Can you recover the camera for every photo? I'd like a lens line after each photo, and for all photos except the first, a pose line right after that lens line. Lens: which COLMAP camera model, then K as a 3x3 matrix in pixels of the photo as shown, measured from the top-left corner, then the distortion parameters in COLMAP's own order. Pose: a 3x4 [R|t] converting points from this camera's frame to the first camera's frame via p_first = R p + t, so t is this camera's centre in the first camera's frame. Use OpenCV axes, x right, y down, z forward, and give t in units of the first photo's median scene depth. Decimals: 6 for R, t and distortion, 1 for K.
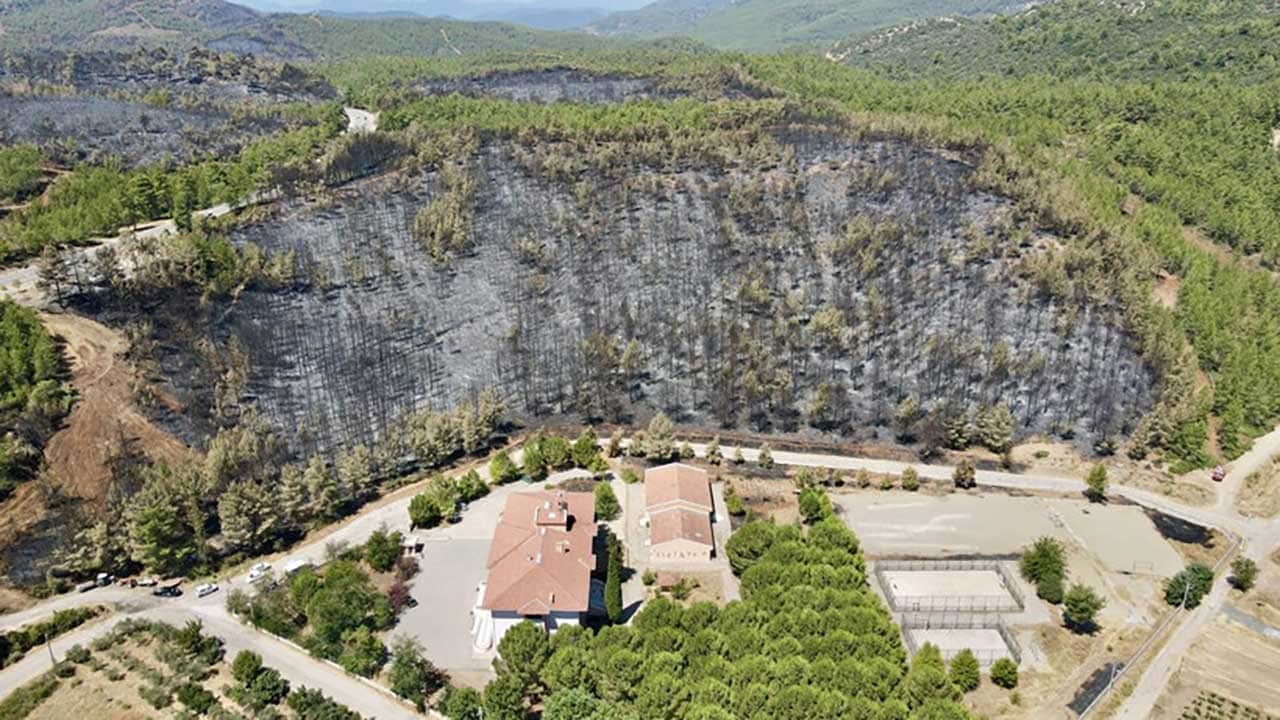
lens RADIAL K [[933.9, 0, 638.1], [0, 933.9, 330.3], [0, 0, 1]] dist [0.007420, 0.028230]
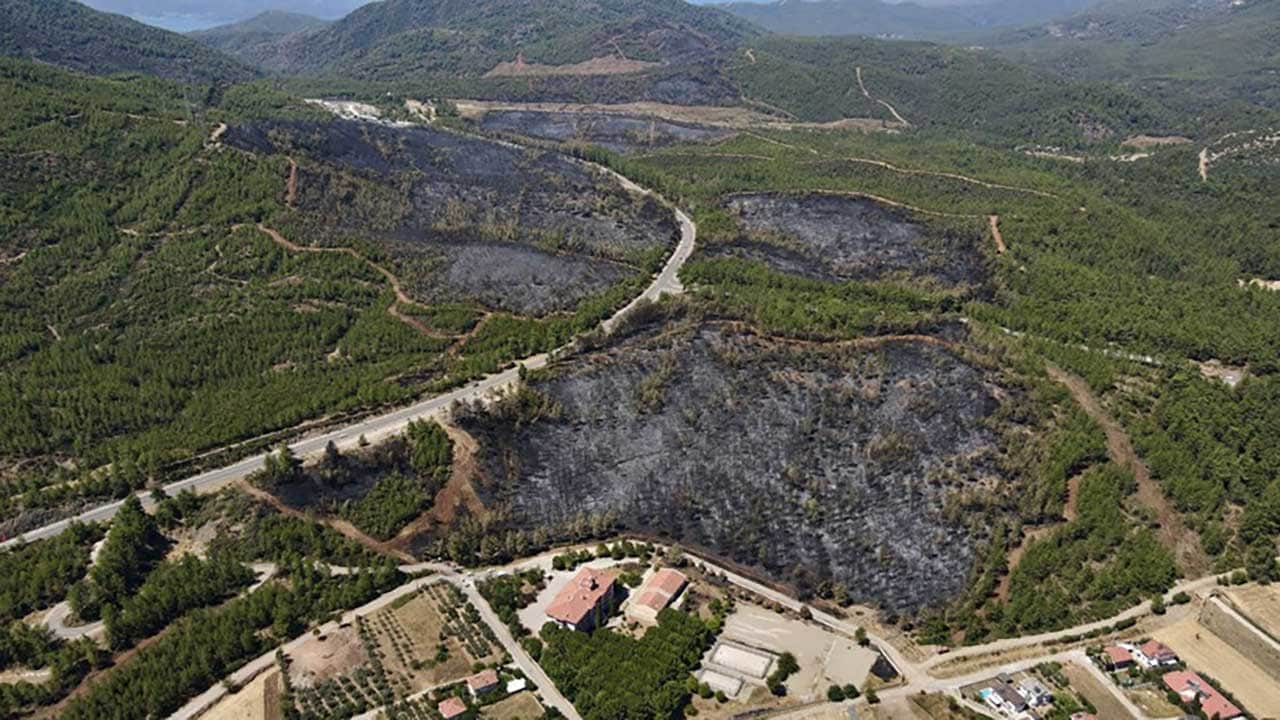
lens RADIAL K [[933.9, 0, 638.1], [0, 933.9, 330.3], [0, 0, 1]] dist [0.007420, 0.028230]
pose [[0.893399, 0.154289, -0.421939, 0.826782], [-0.146961, 0.987875, 0.050064, -0.515452], [0.424547, 0.017282, 0.905241, -1.019148]]
